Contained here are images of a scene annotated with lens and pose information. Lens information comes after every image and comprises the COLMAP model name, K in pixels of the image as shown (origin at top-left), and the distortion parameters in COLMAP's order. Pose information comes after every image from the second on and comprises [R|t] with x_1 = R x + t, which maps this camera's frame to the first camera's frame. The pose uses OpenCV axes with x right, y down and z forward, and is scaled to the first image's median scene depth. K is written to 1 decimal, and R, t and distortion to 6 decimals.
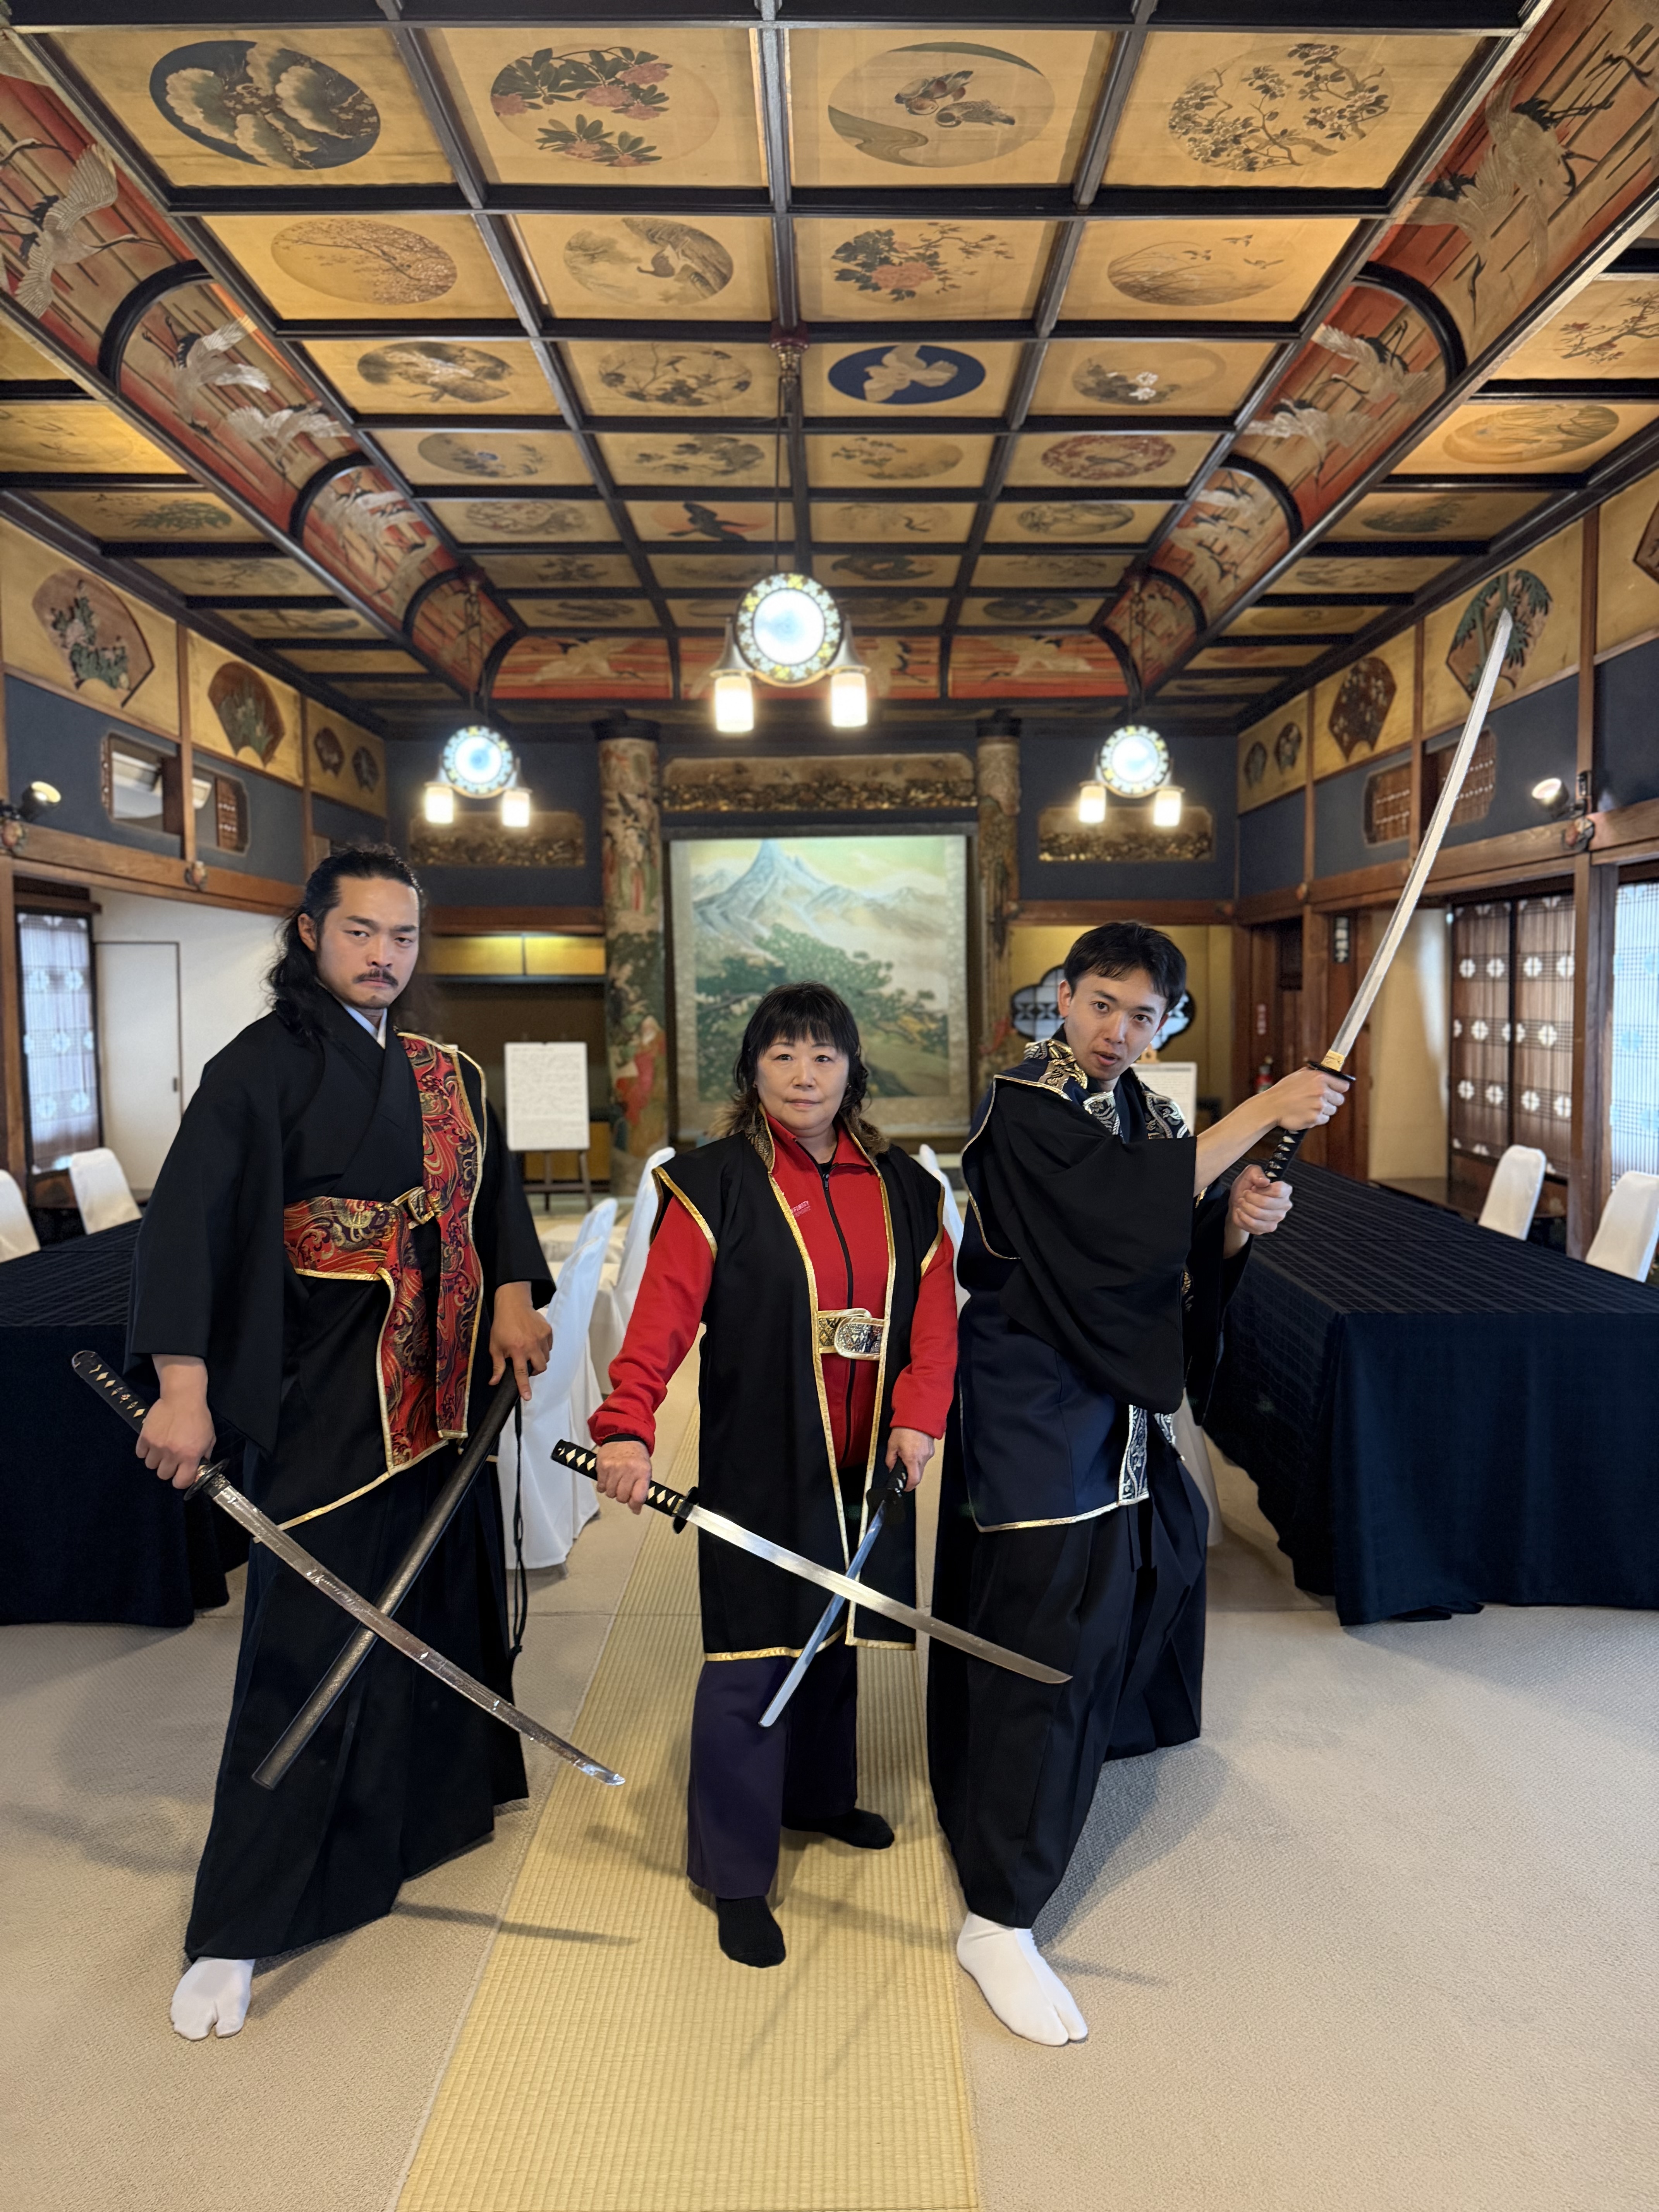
lens RADIAL K [[1562.5, 0, 844.0], [0, 1562.5, 1106.7], [0, 0, 1]] dist [0.095197, -0.108426]
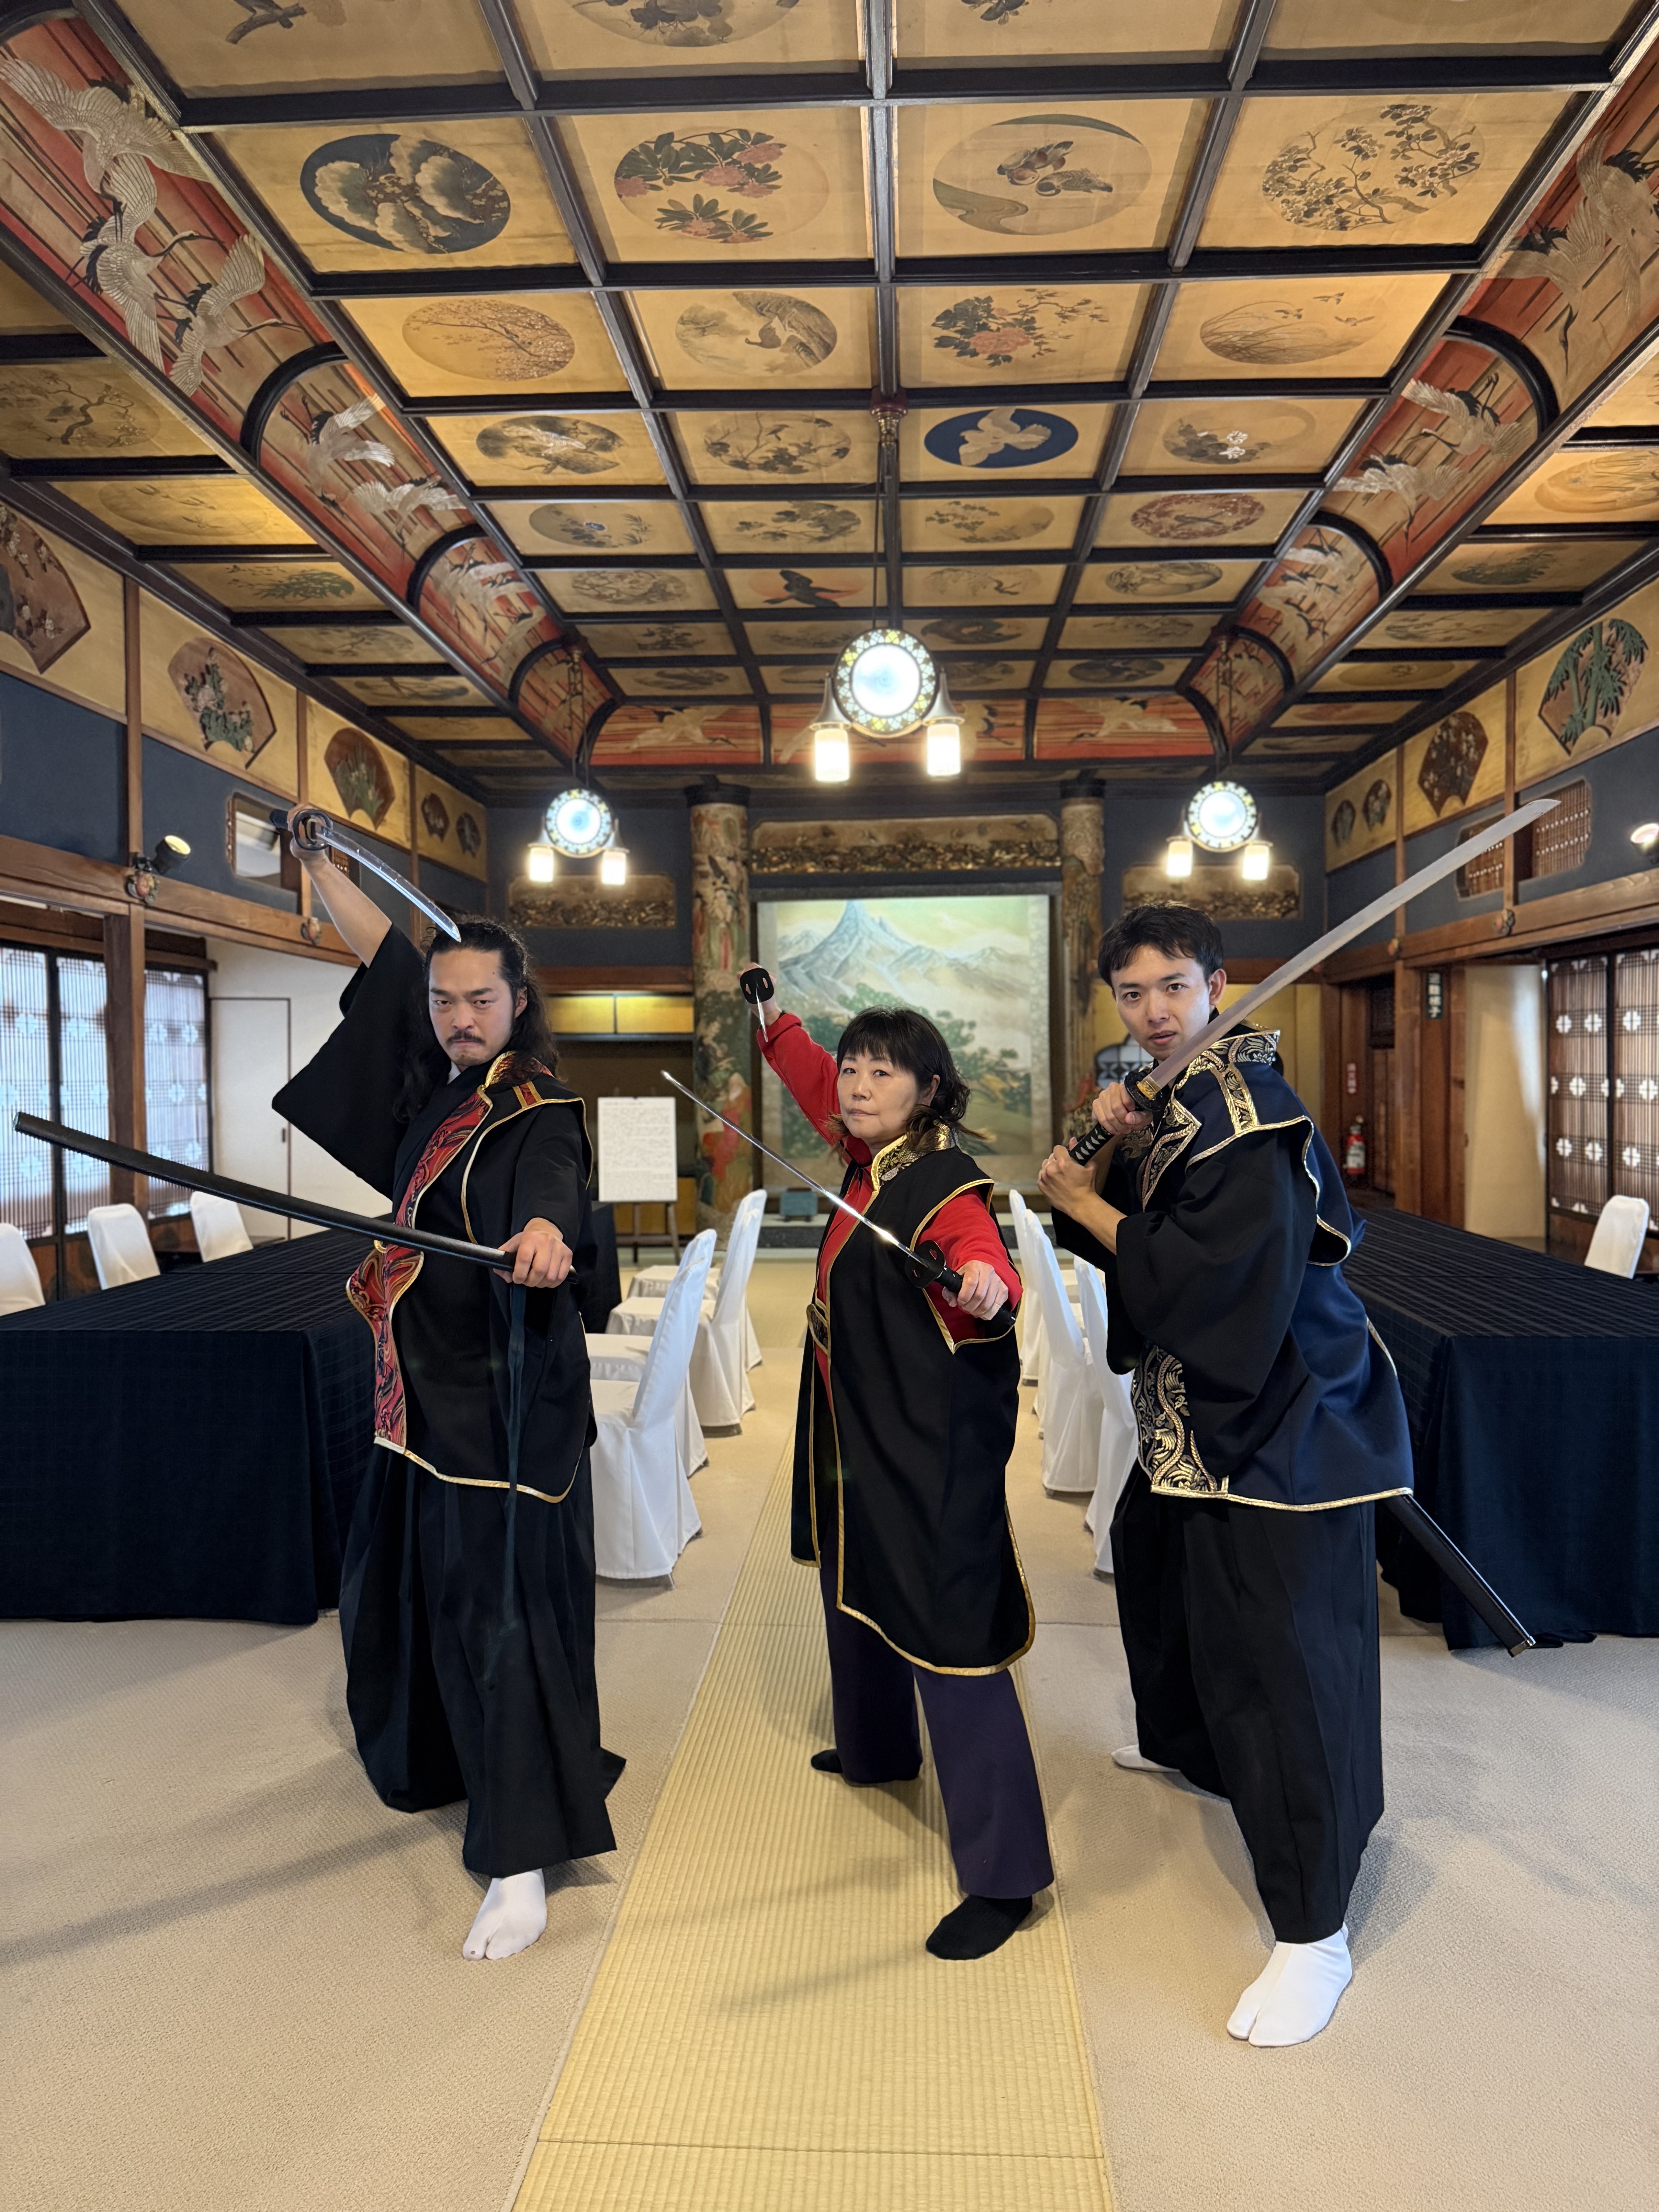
lens RADIAL K [[1556.5, 0, 828.0], [0, 1556.5, 1119.7], [0, 0, 1]] dist [0.099688, -0.142914]
pose [[0.998304, 0.004909, -0.058003, -0.005845], [-0.007154, 0.999230, -0.038571, 0.011476], [0.057769, 0.038921, 0.997571, -0.006528]]
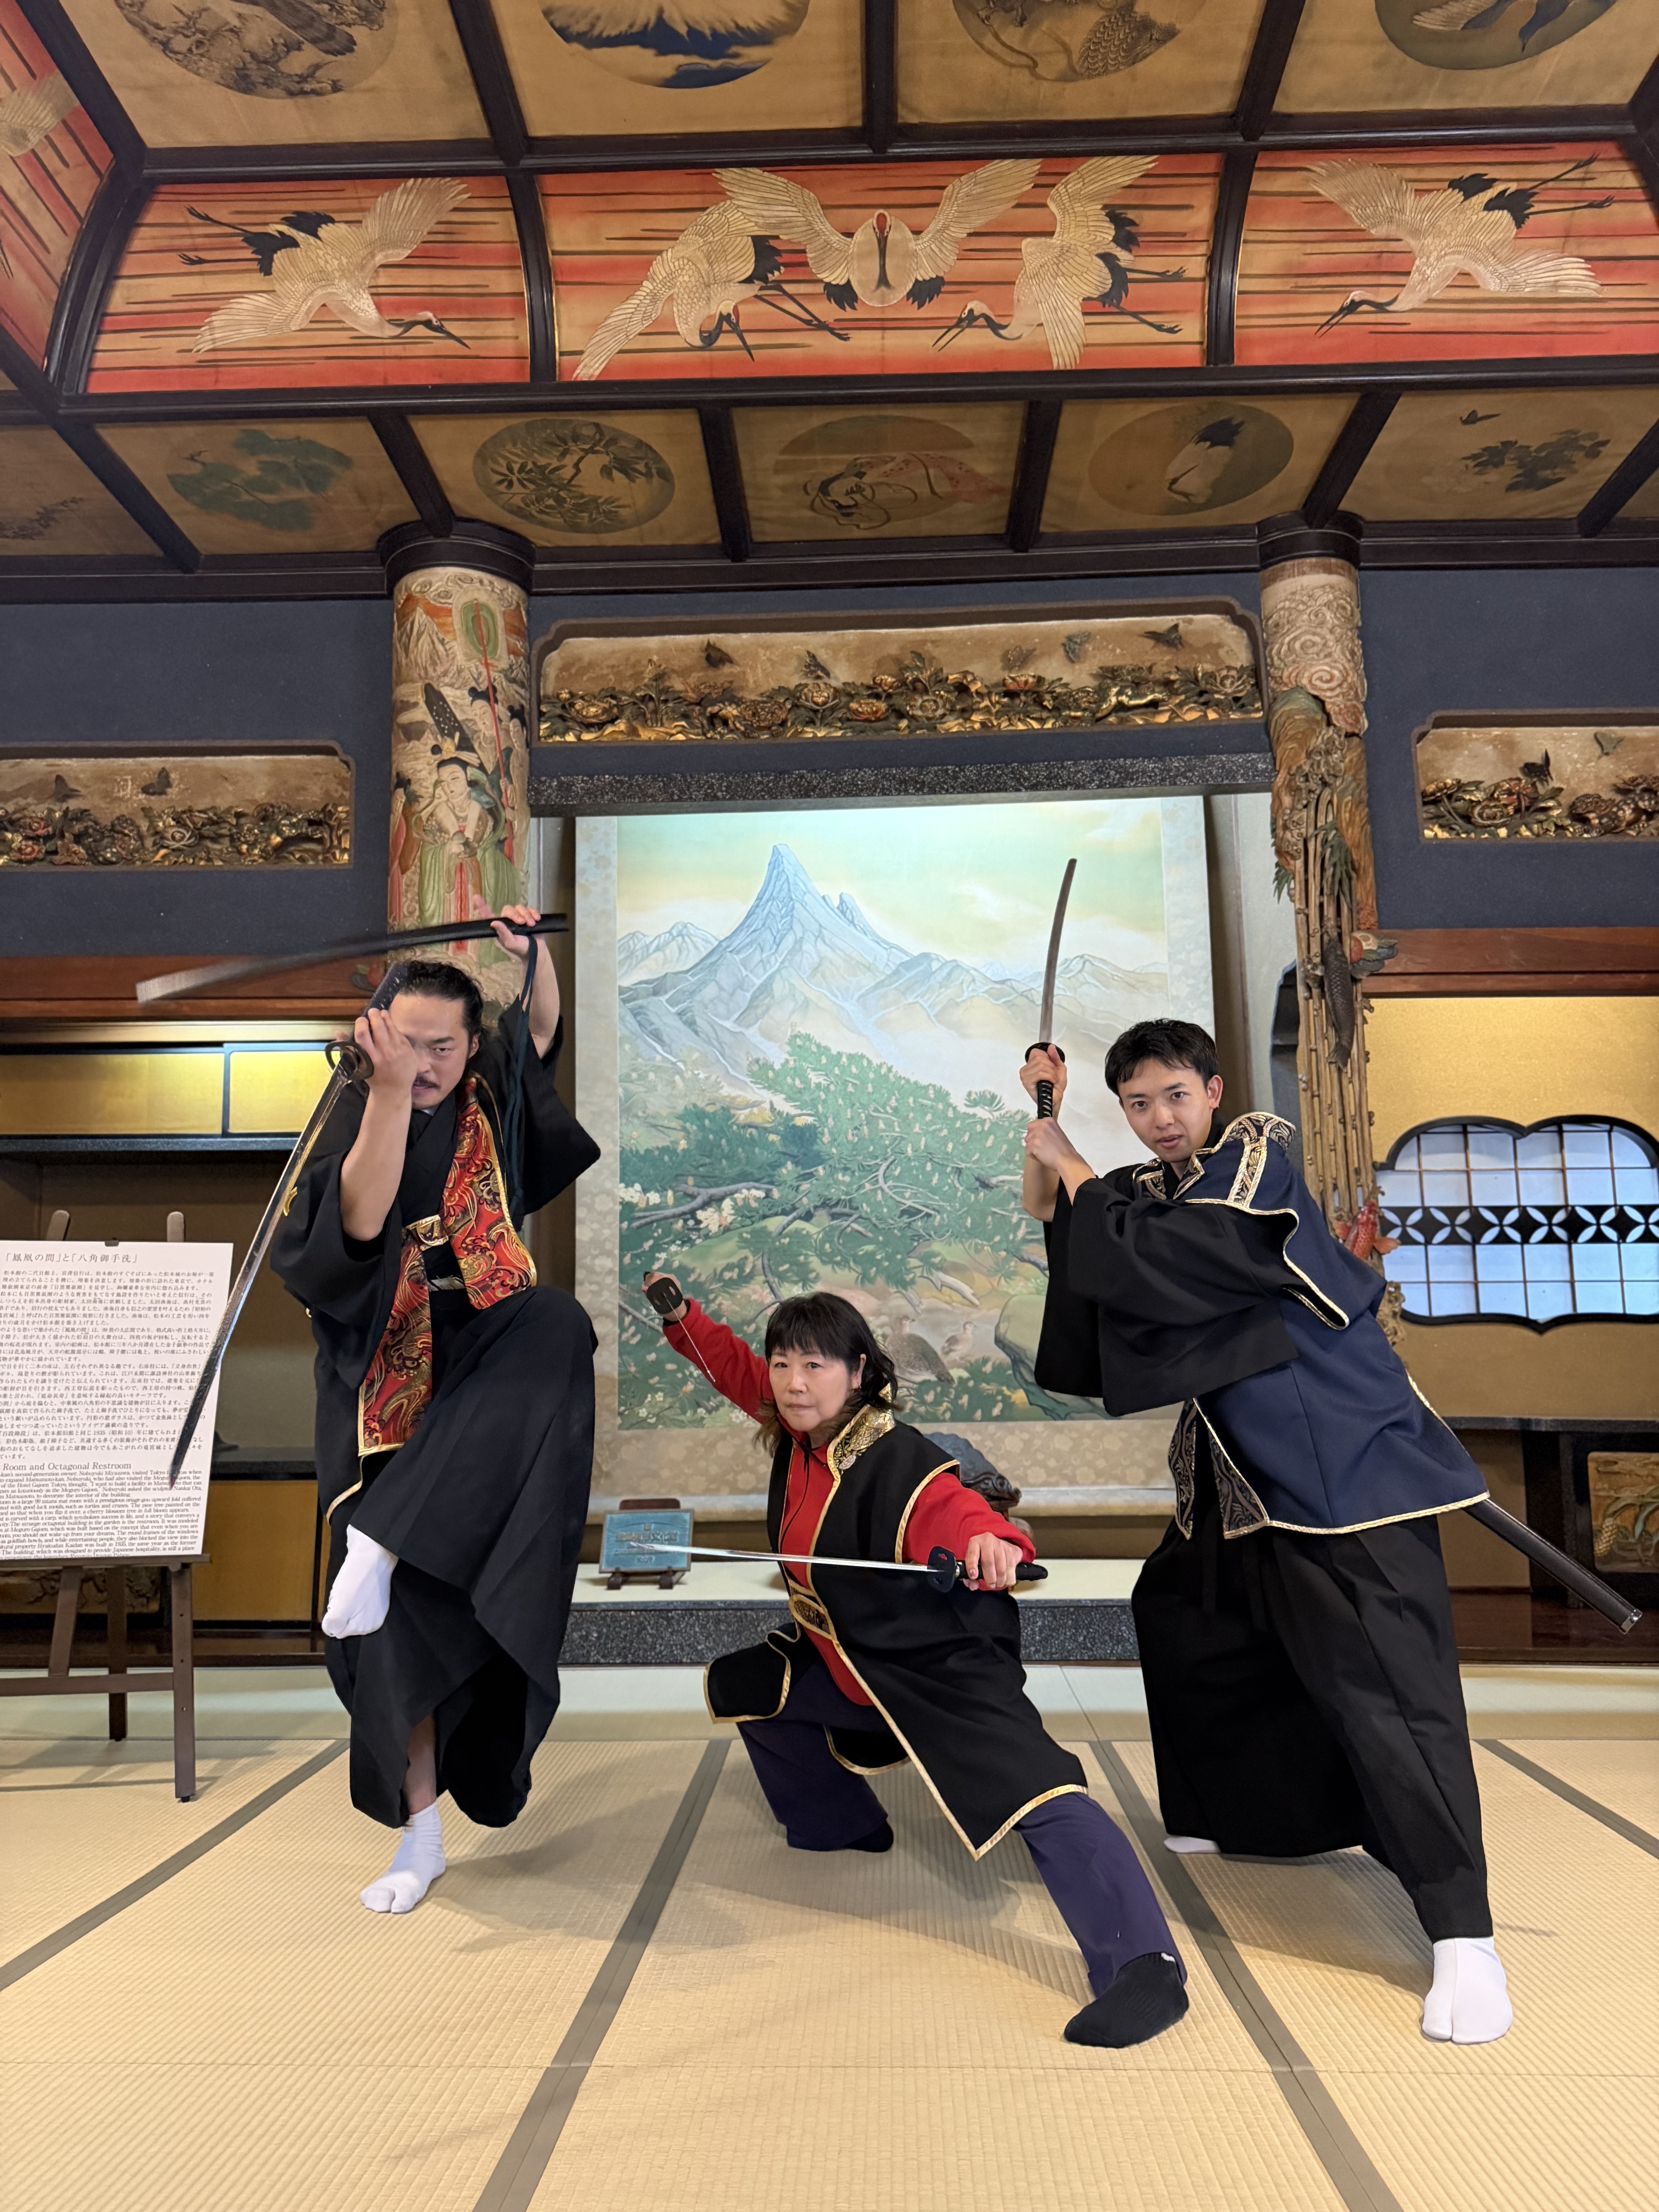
lens RADIAL K [[1534.0, 0, 841.8], [0, 1534.0, 1136.4], [0, 0, 1]] dist [0.100682, -0.140546]
pose [[0.999520, -0.005070, -0.030565, -0.018564], [-0.001544, 0.977141, -0.212588, 0.009436], [0.030945, 0.212533, 0.976664, 0.620908]]
